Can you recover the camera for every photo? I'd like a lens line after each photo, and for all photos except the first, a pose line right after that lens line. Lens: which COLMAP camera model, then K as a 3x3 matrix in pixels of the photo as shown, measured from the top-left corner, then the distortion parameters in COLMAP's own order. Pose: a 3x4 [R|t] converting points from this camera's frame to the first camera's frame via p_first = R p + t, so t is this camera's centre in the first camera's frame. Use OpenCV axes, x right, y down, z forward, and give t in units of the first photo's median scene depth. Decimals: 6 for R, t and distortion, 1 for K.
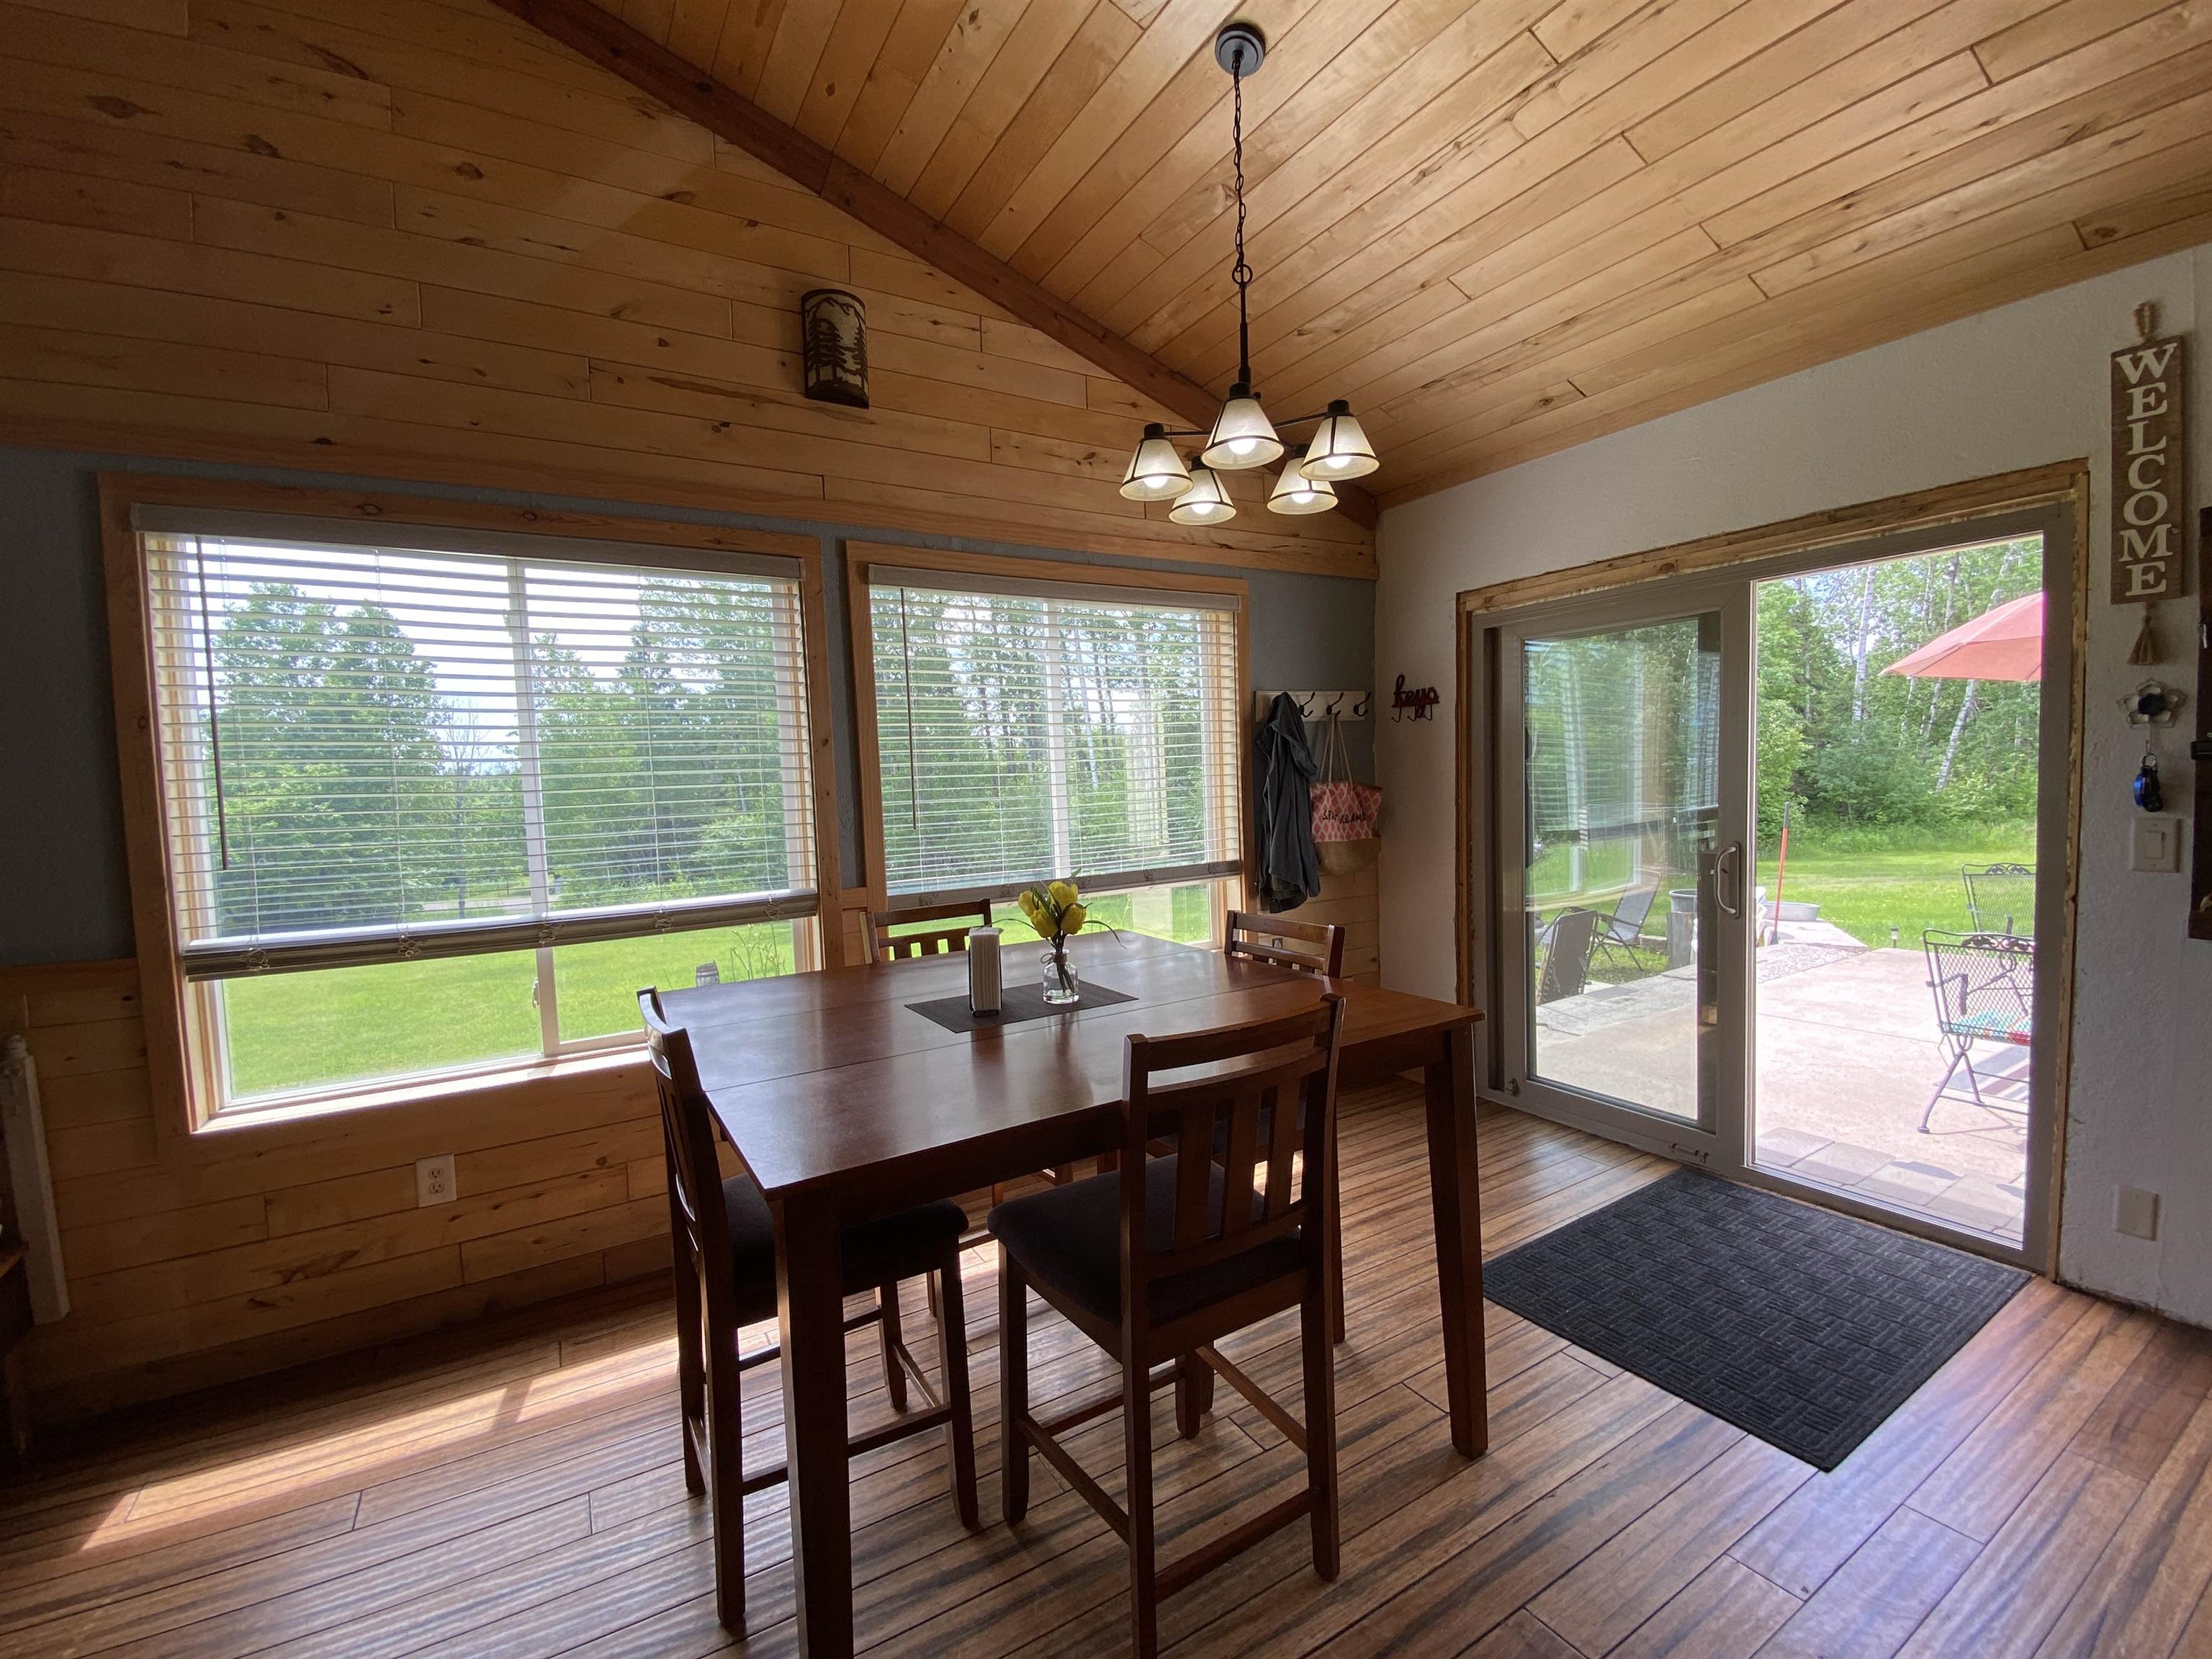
lens RADIAL K [[939.4, 0, 1102.3], [0, 939.4, 833.2], [0, 0, 1]] dist [0.016661, -0.019407]
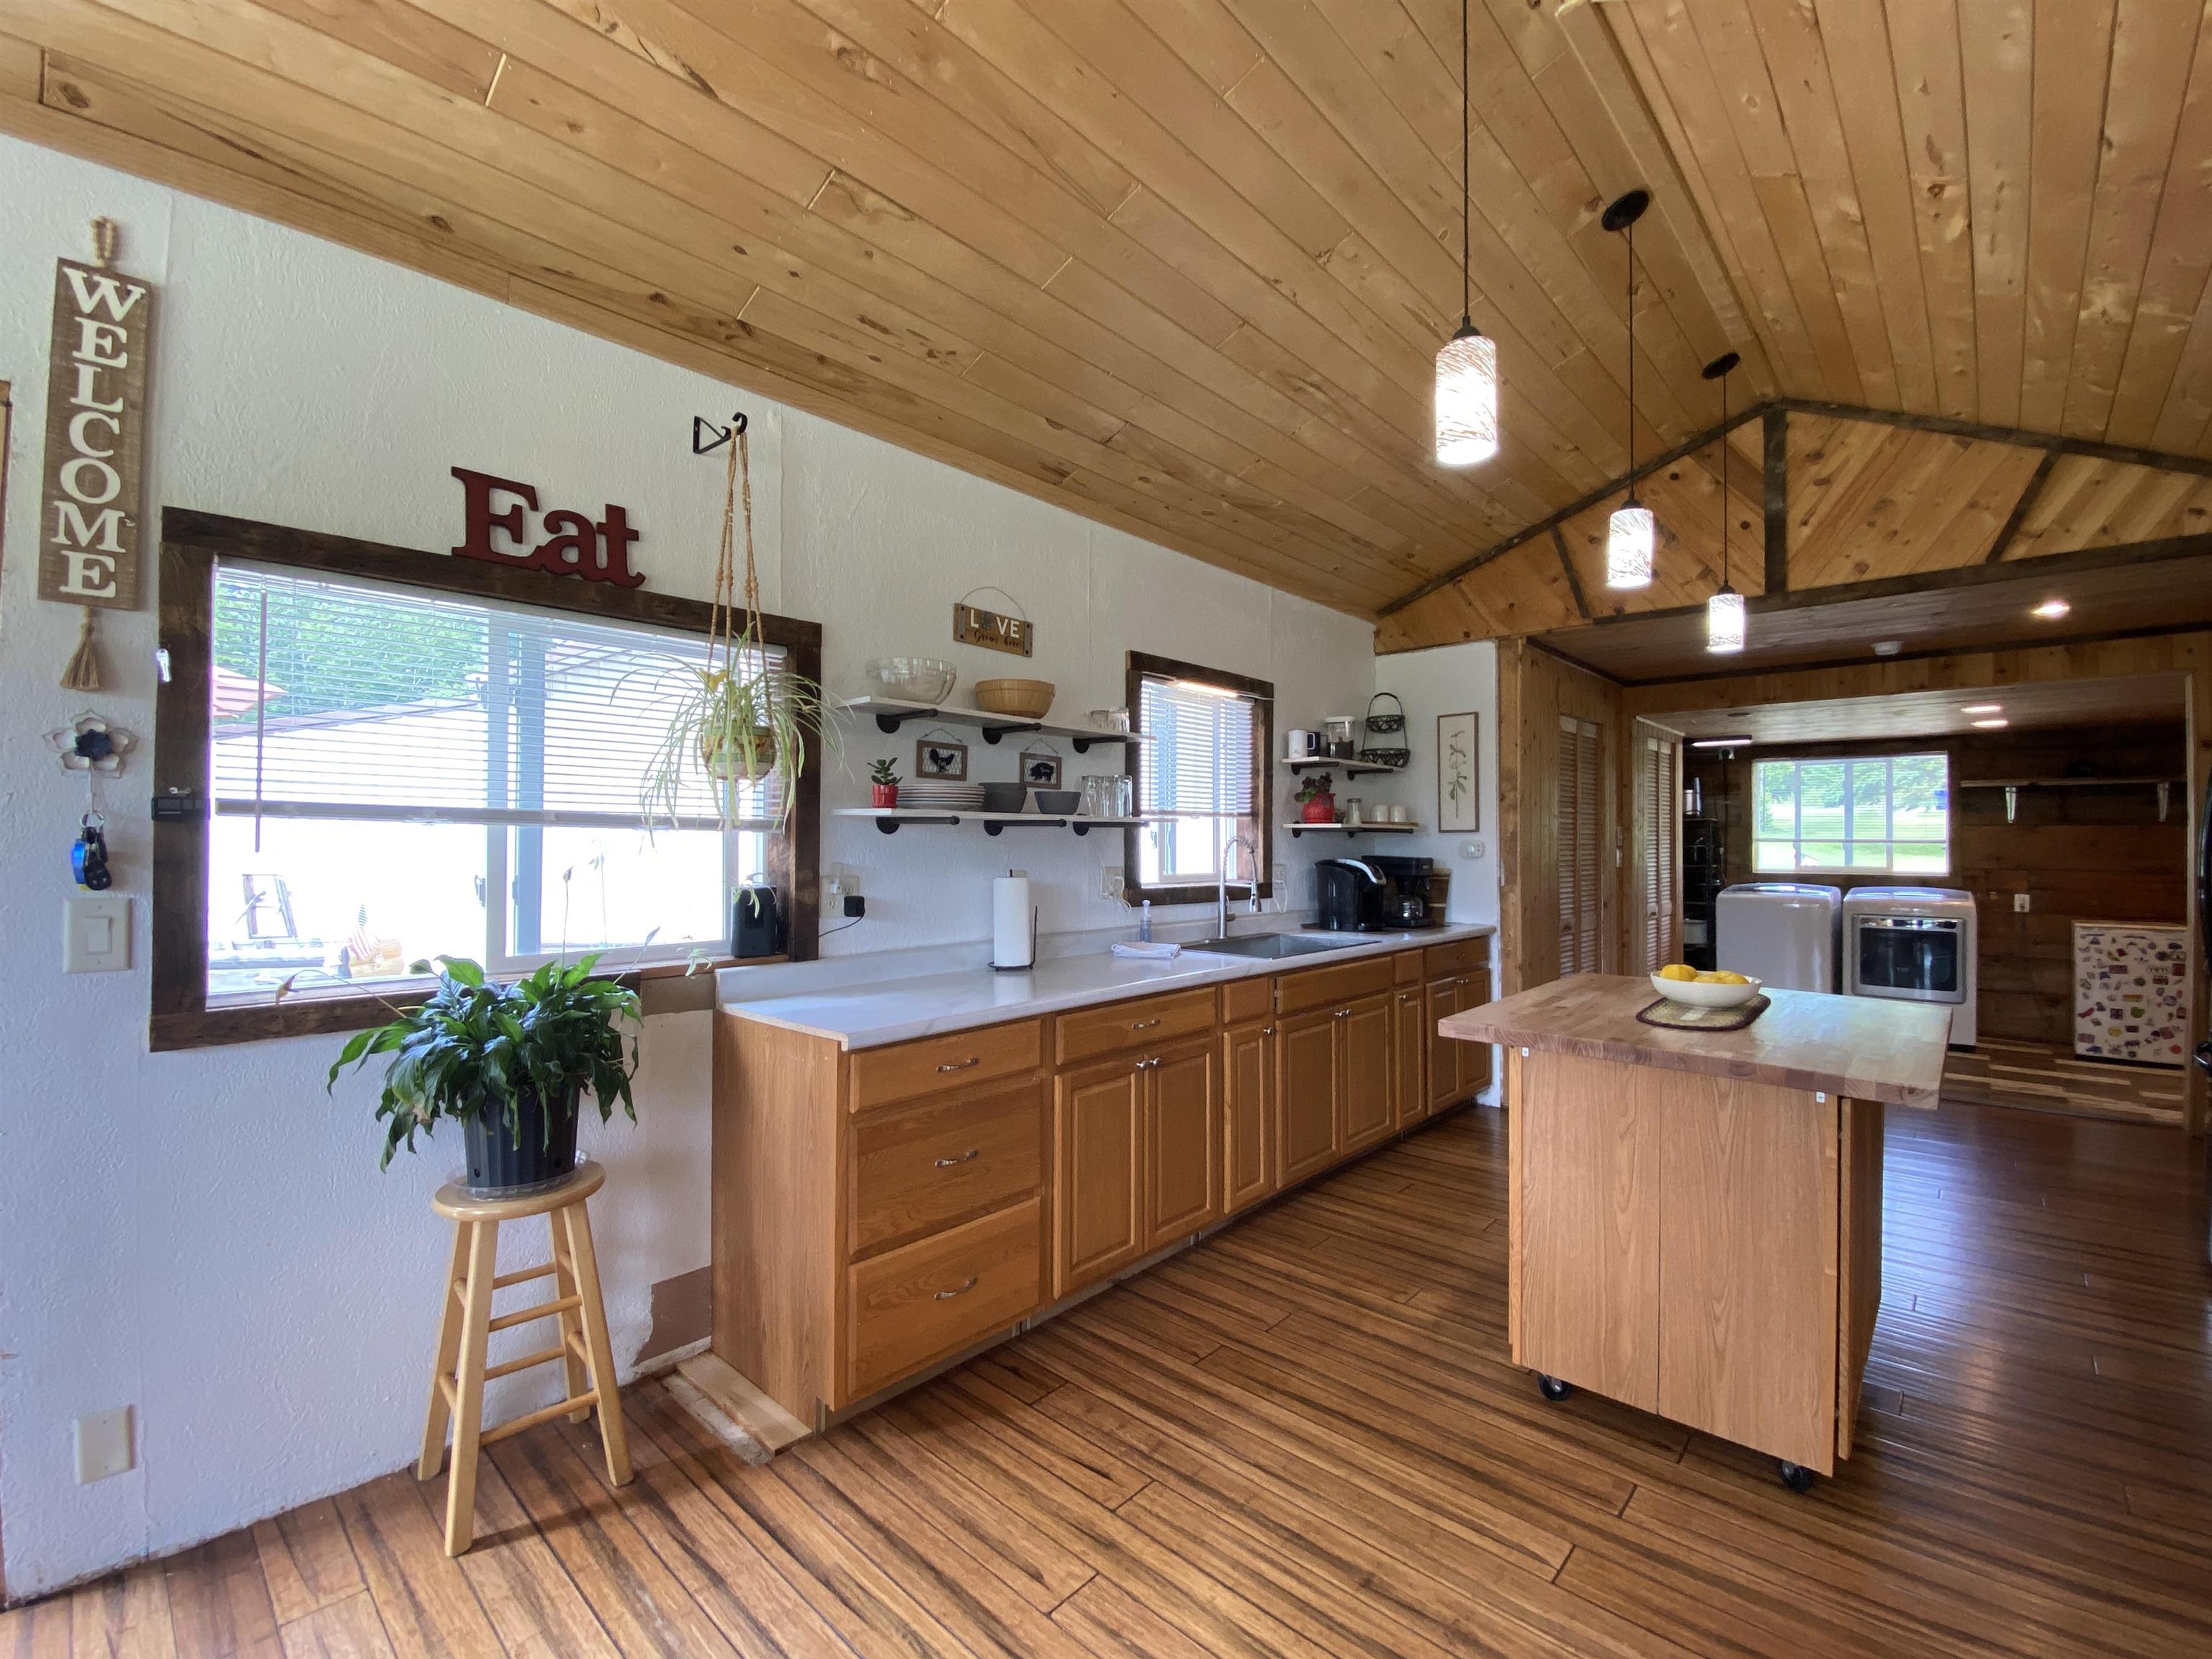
lens RADIAL K [[939.4, 0, 1115.4], [0, 939.4, 833.2], [0, 0, 1]] dist [0.016661, -0.019407]
pose [[-0.281961, 0.045101, 0.958365, 0.161633], [0.066074, 0.997436, -0.027500, 0.004431], [-0.957148, 0.055569, -0.284218, 0.363866]]
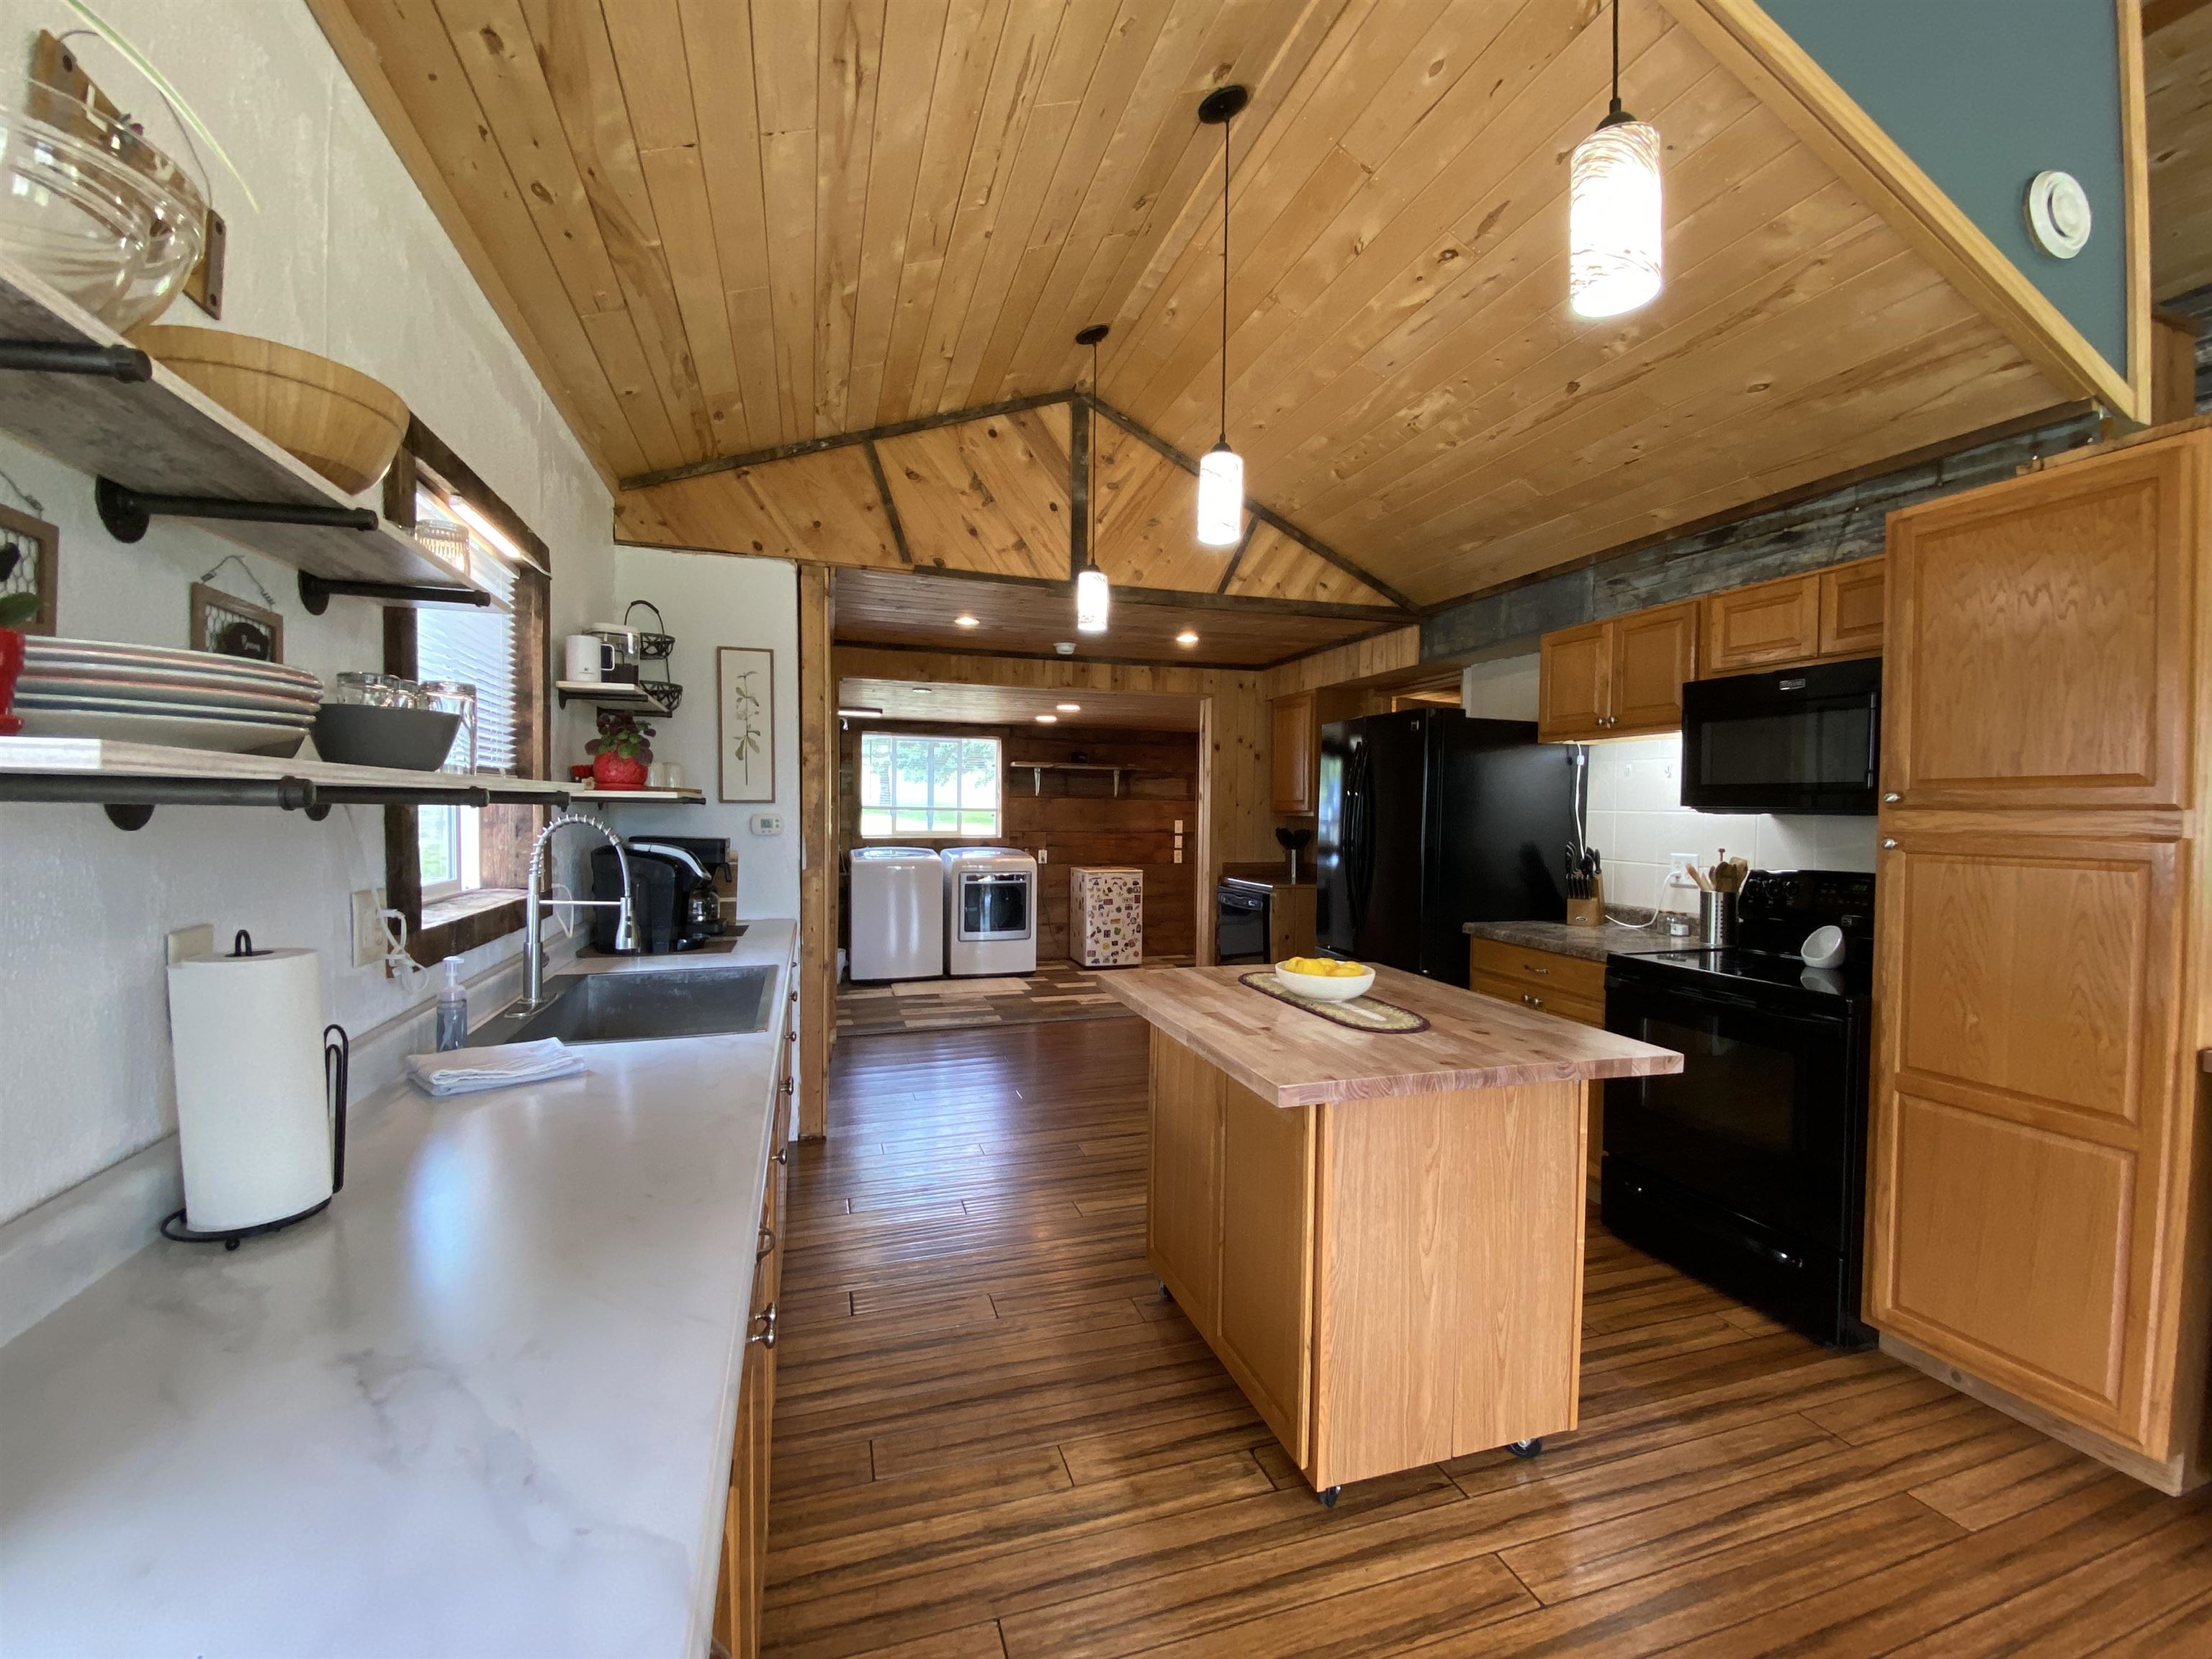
lens RADIAL K [[939.4, 0, 1116.9], [0, 939.4, 830.3], [0, 0, 1]] dist [0.016661, -0.019407]
pose [[-0.974027, 0.019373, 0.225604, 0.862289], [0.037584, 0.996345, 0.076706, -0.048667], [-0.223293, 0.083193, -0.971195, 0.454364]]
